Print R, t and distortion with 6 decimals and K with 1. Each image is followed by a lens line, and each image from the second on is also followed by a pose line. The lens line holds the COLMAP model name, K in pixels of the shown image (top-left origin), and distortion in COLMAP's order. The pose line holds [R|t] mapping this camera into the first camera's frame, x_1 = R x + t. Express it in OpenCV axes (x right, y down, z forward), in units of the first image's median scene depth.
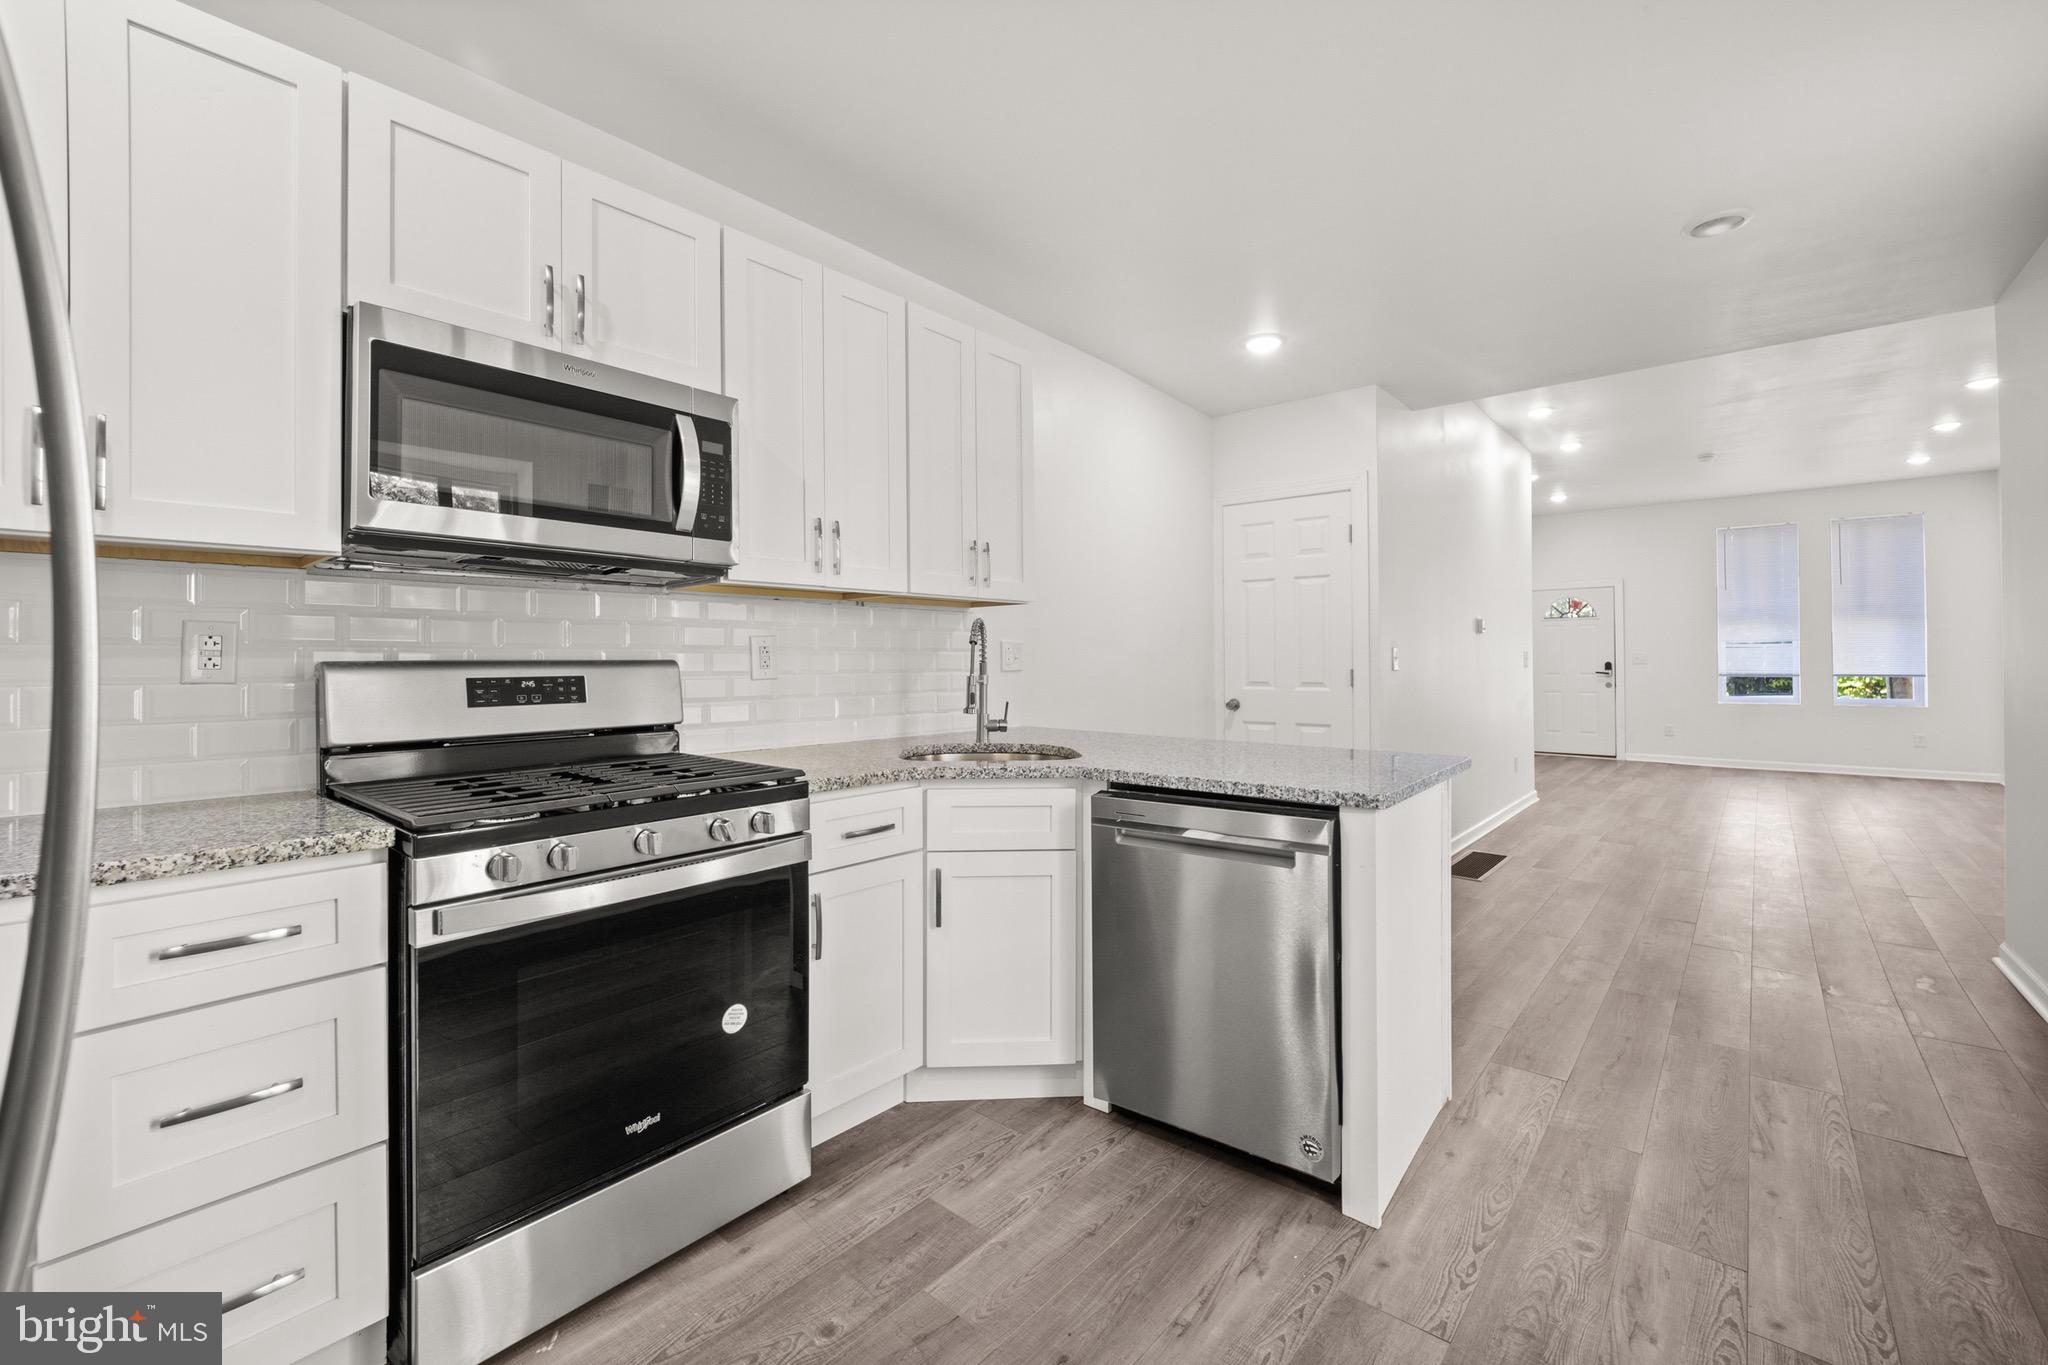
lens RADIAL K [[843.2, 0, 1029.8], [0, 843.2, 670.9], [0, 0, 1]] dist [-0.016936, -0.000203]
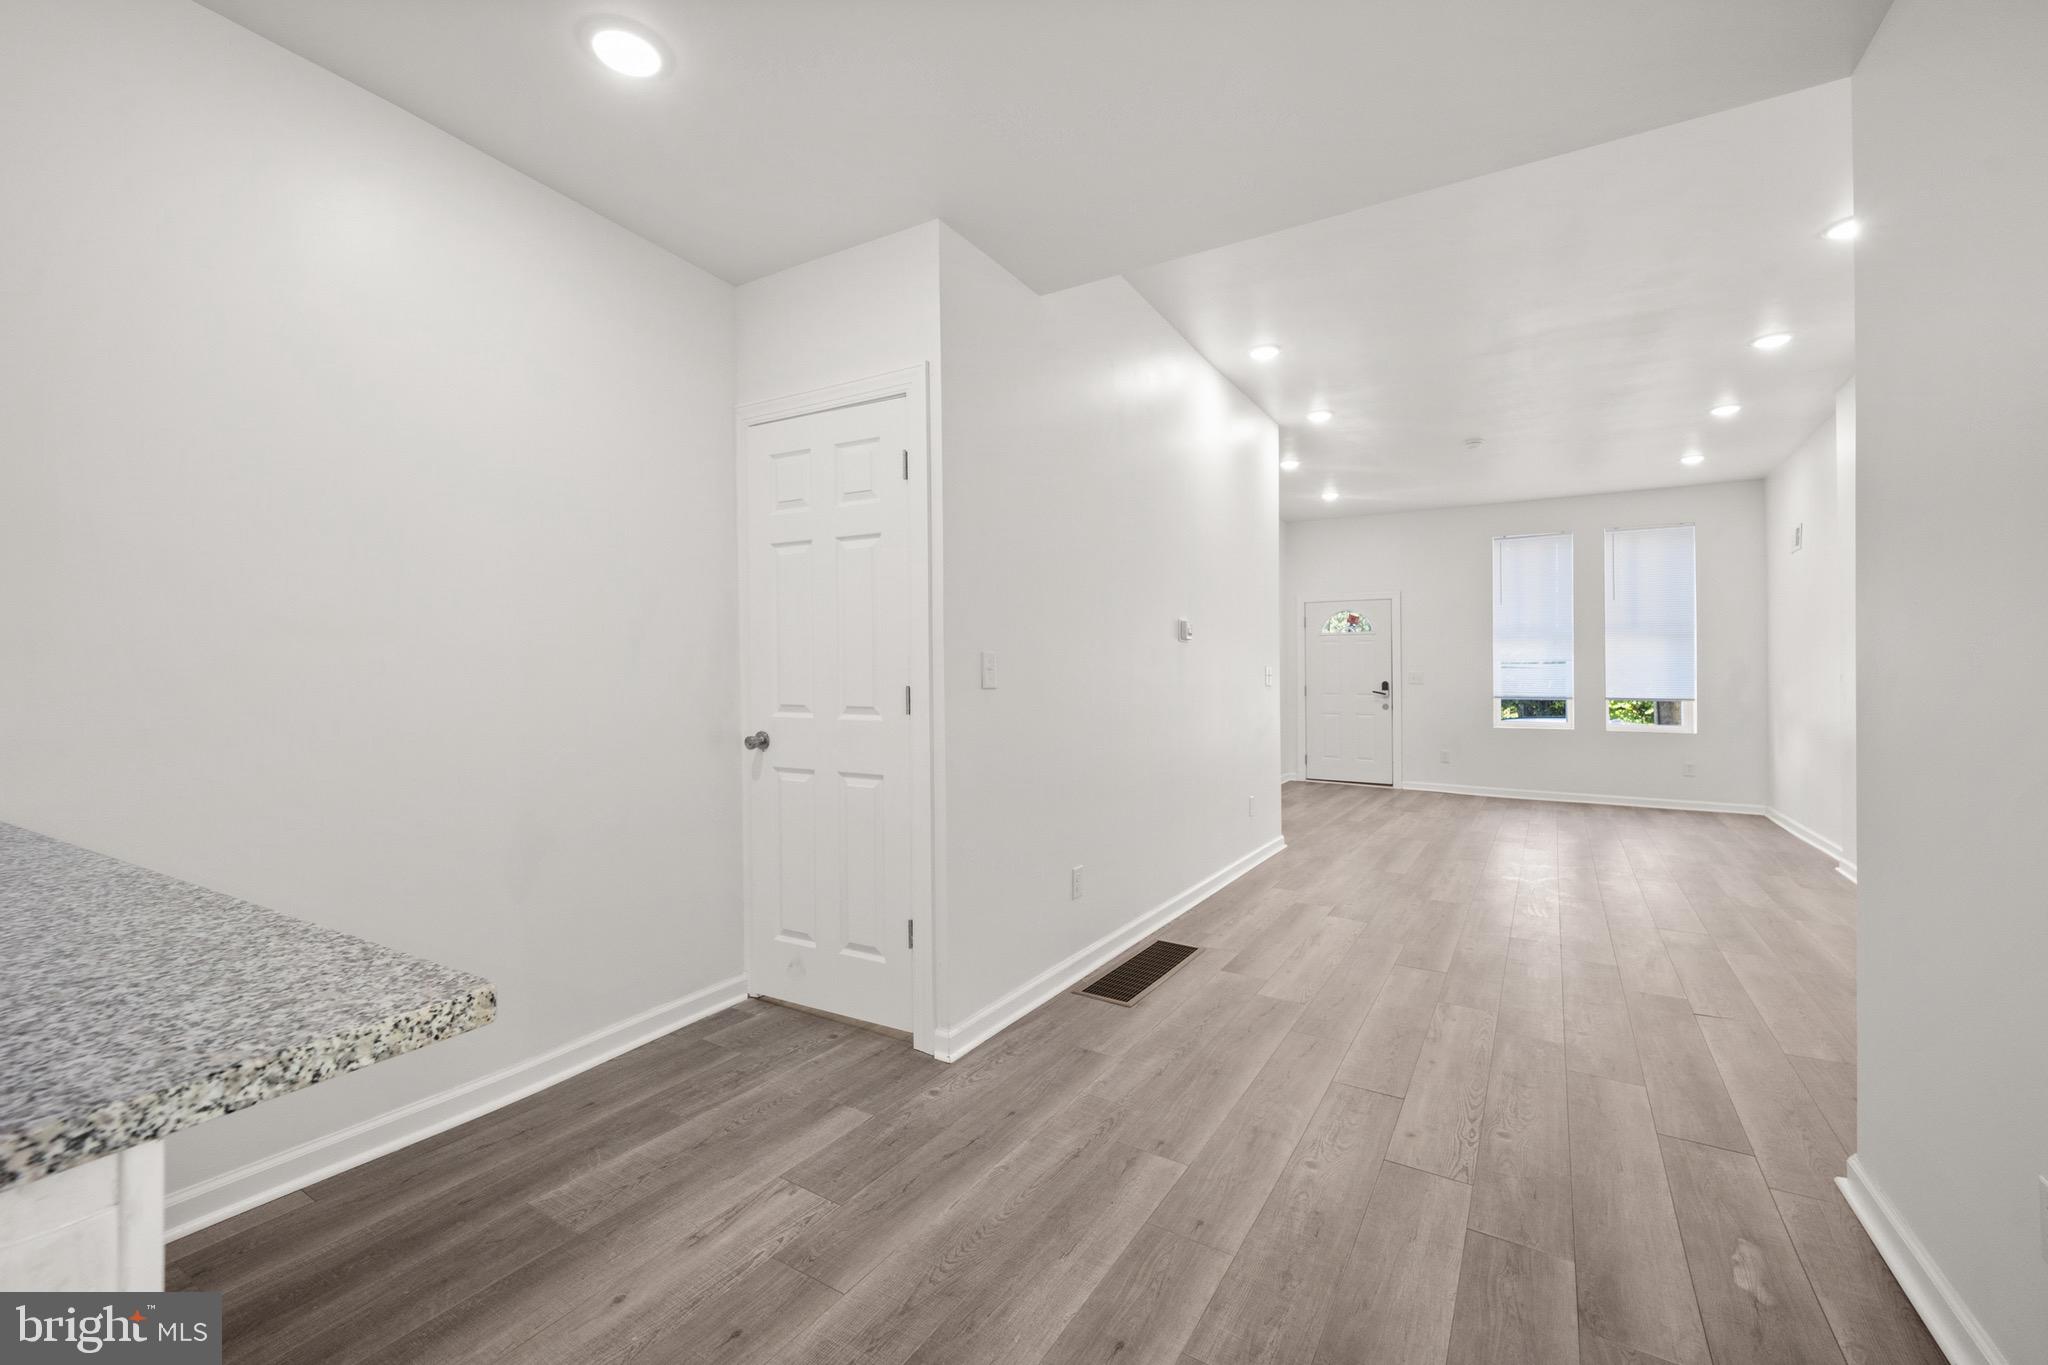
lens RADIAL K [[832.9, 0, 1026.6], [0, 832.9, 682.1], [0, 0, 1]] dist [-0.001633, -0.010103]
pose [[0.987170, 0.010864, 0.159304, 0.214362], [-0.010137, 0.999934, -0.005373, -0.001419], [-0.159352, 0.003689, 0.987215, 0.220834]]
